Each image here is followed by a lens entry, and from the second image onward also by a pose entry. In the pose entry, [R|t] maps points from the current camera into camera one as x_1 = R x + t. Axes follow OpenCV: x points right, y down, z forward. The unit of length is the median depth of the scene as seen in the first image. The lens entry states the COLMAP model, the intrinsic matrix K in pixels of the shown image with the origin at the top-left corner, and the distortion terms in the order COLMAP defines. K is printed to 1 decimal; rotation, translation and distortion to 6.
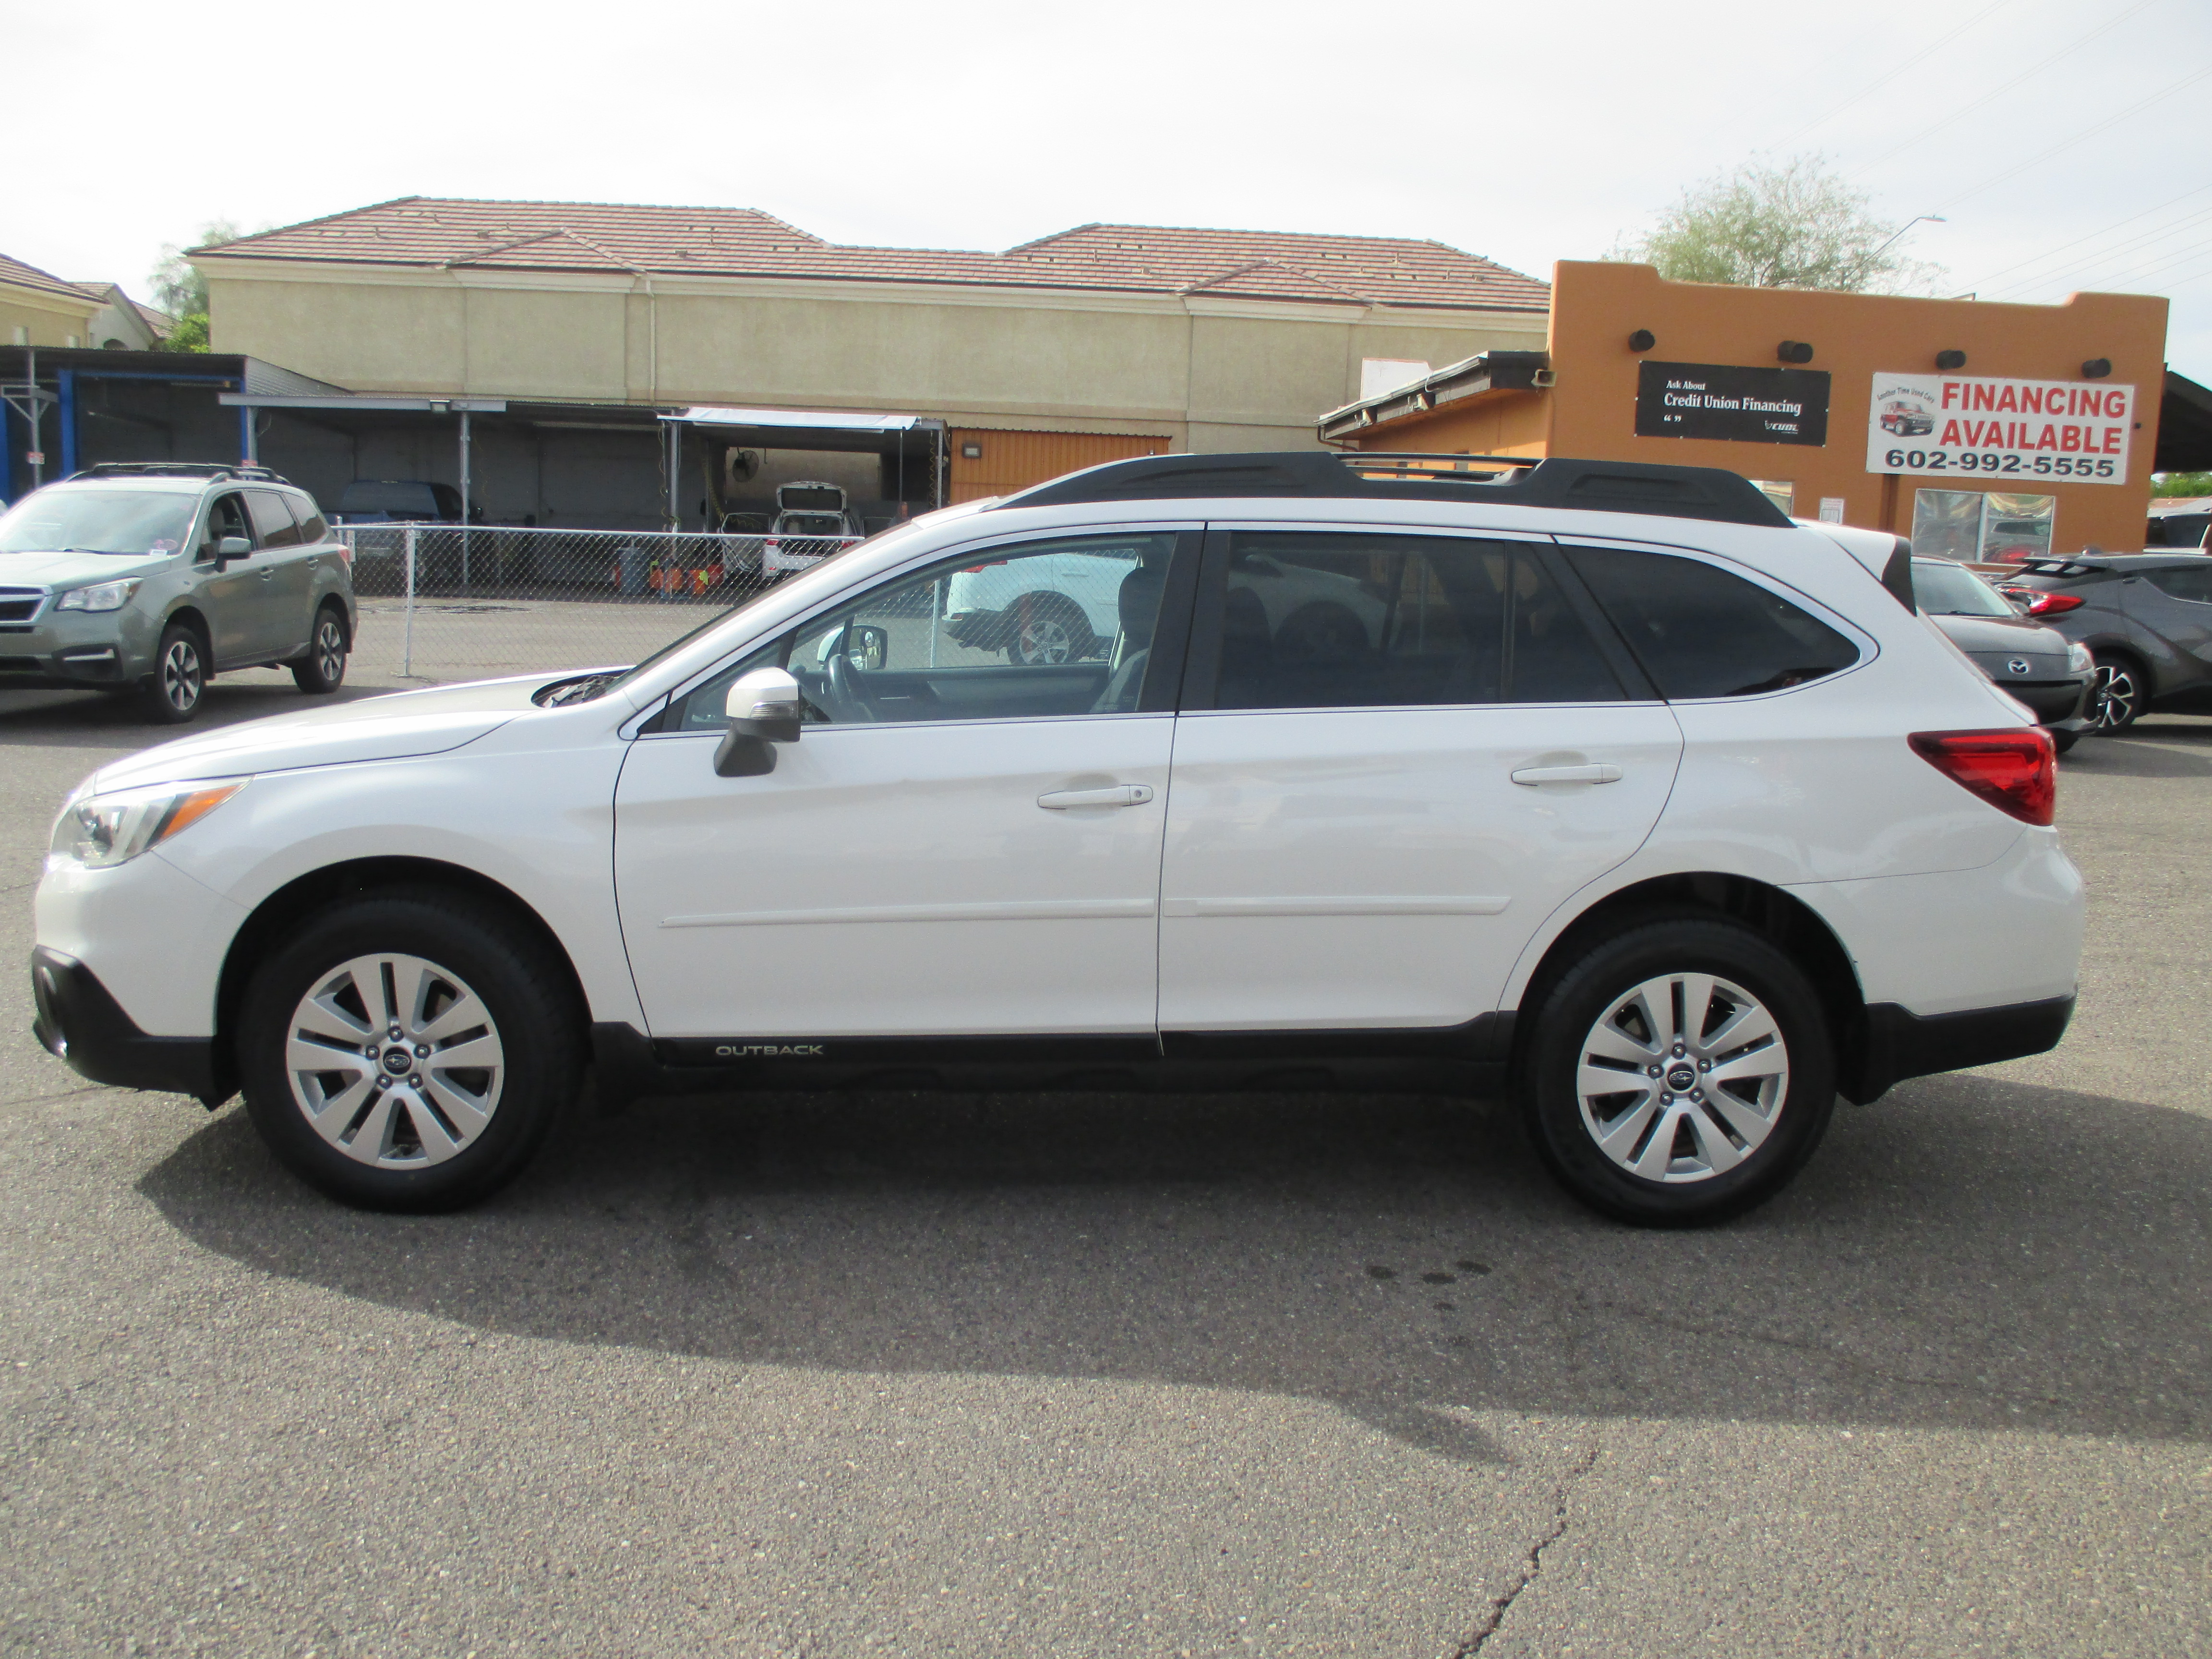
lens RADIAL K [[1992.1, 0, 1106.0], [0, 1992.1, 829.5], [0, 0, 1]] dist [-0.054398, -0.011476]
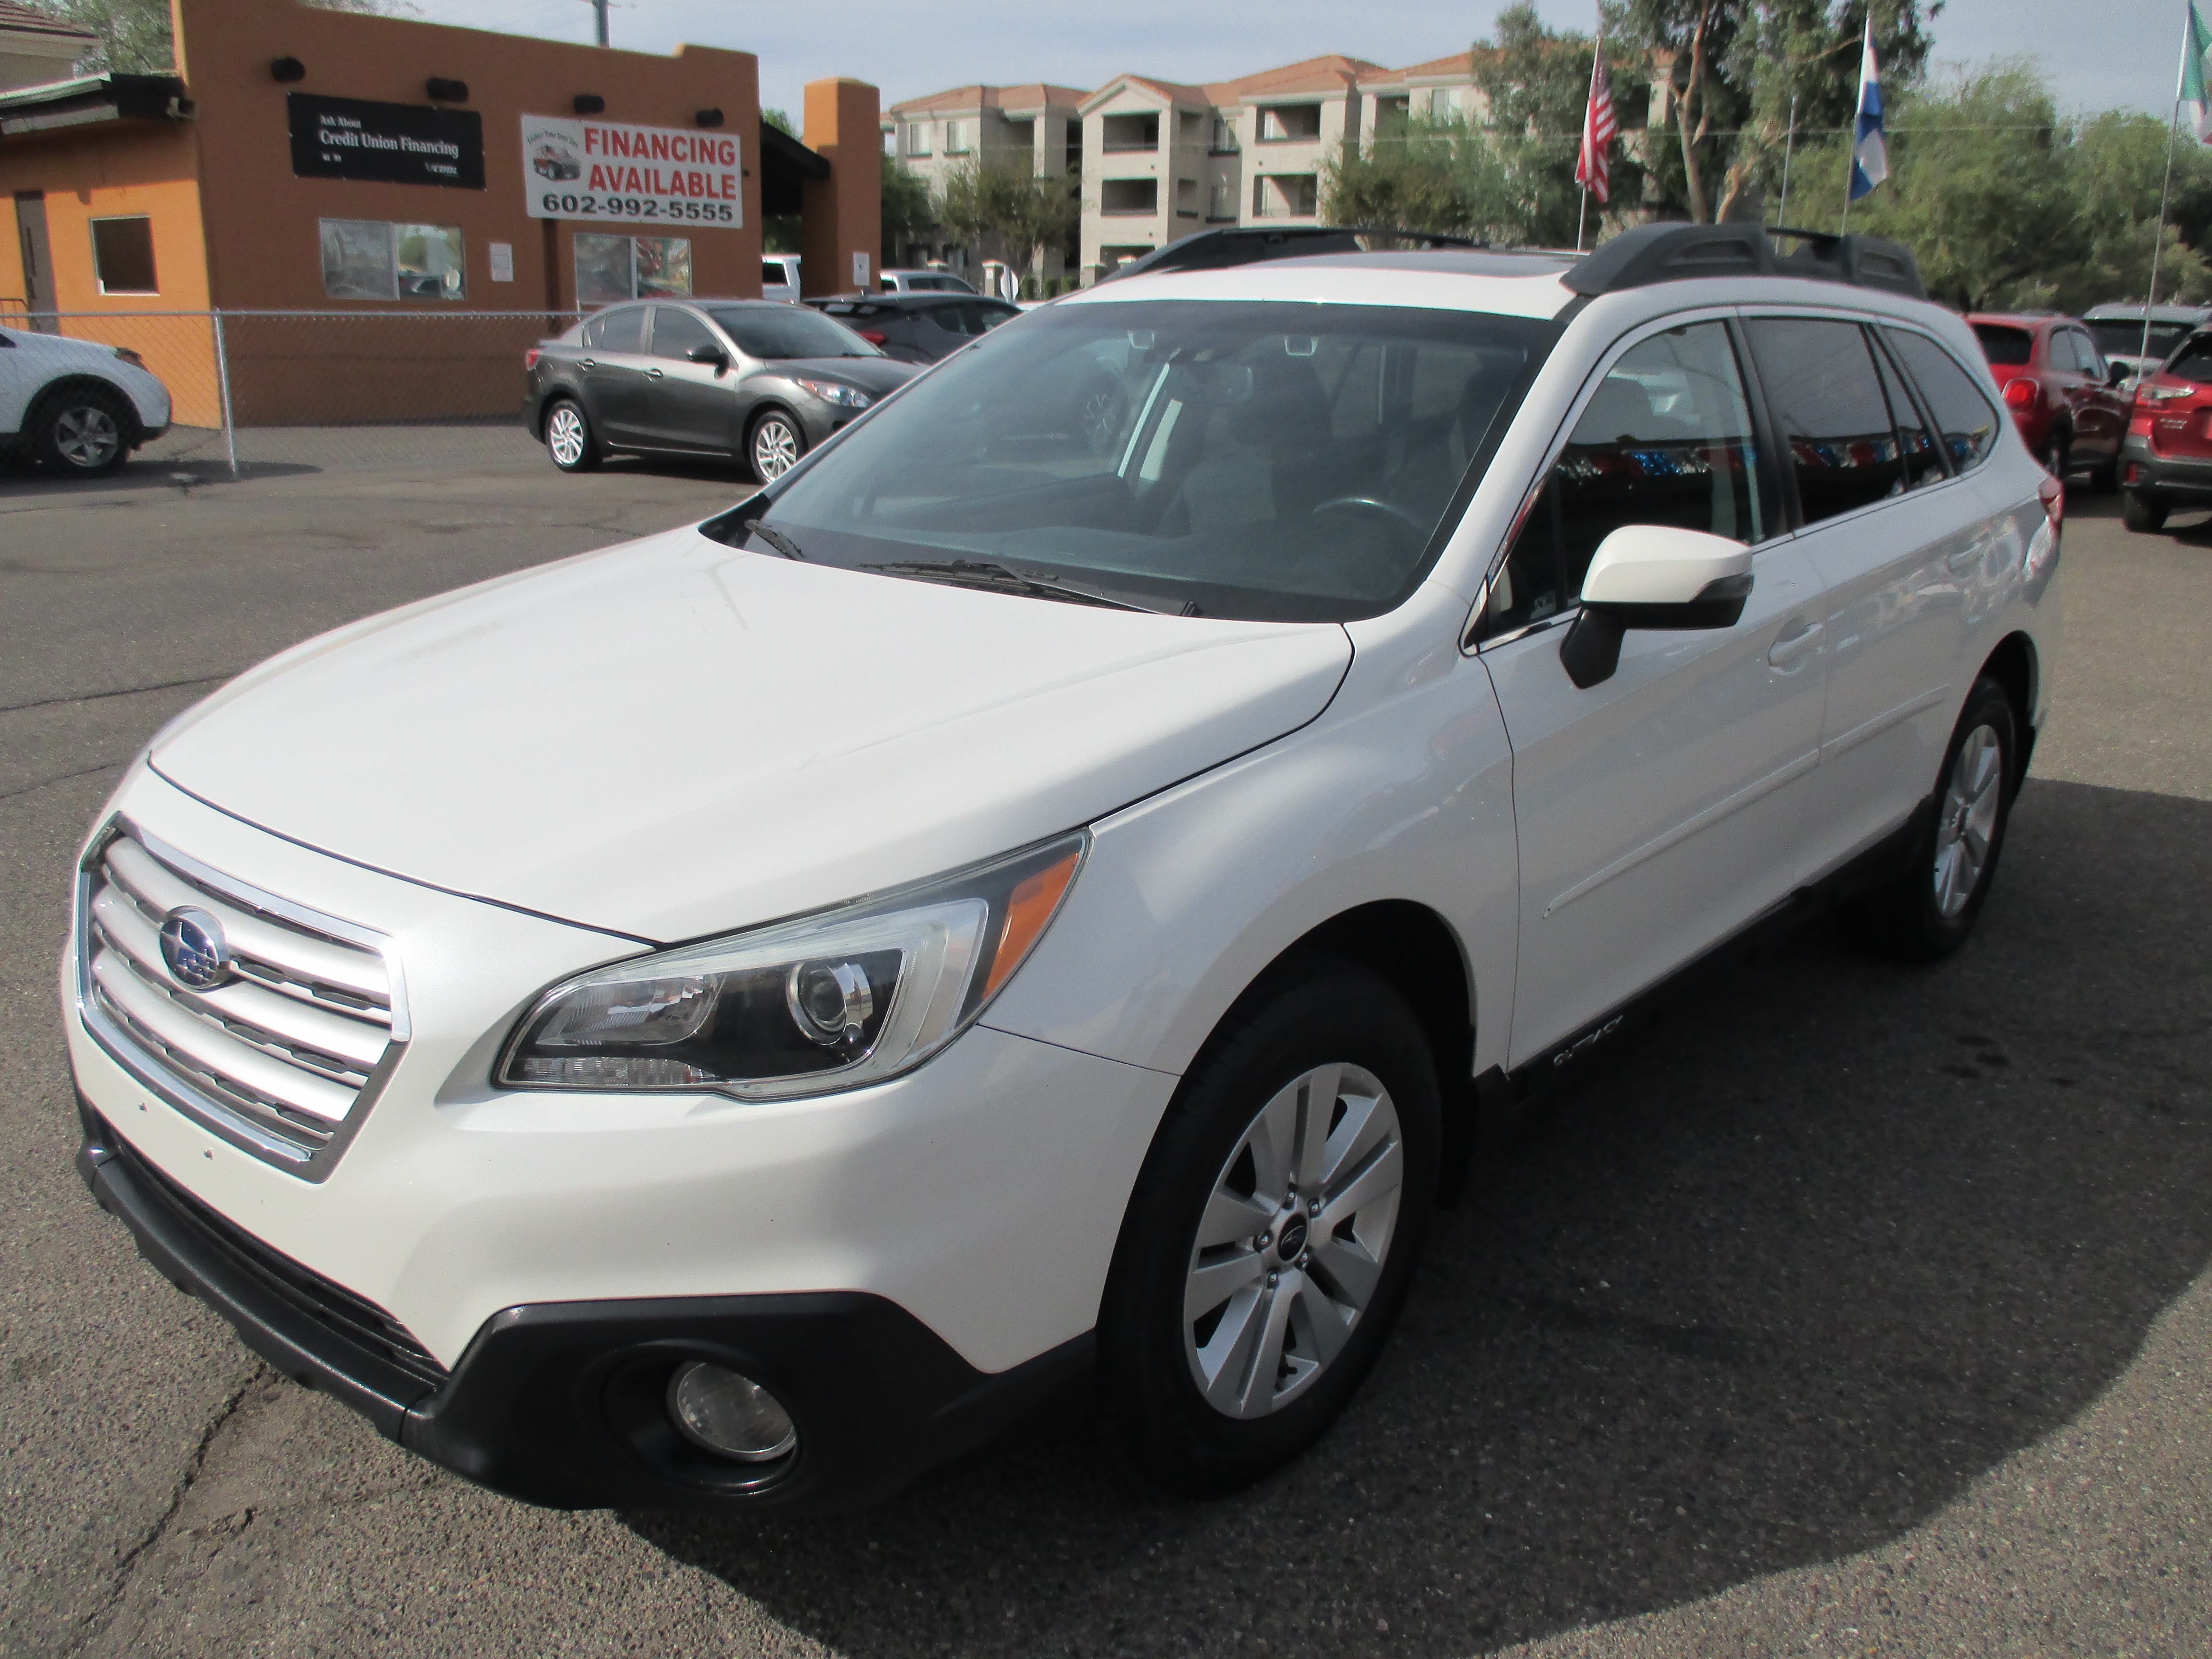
lens RADIAL K [[1840.0, 0, 1106.0], [0, 1840.0, 829.5], [0, 0, 1]] dist [-0.043519, 0.015298]
pose [[0.696625, -0.212953, 0.685102, -0.120802], [0.110283, 0.975368, 0.191039, -0.018850], [-0.708908, -0.057527, 0.702951, 0.104751]]
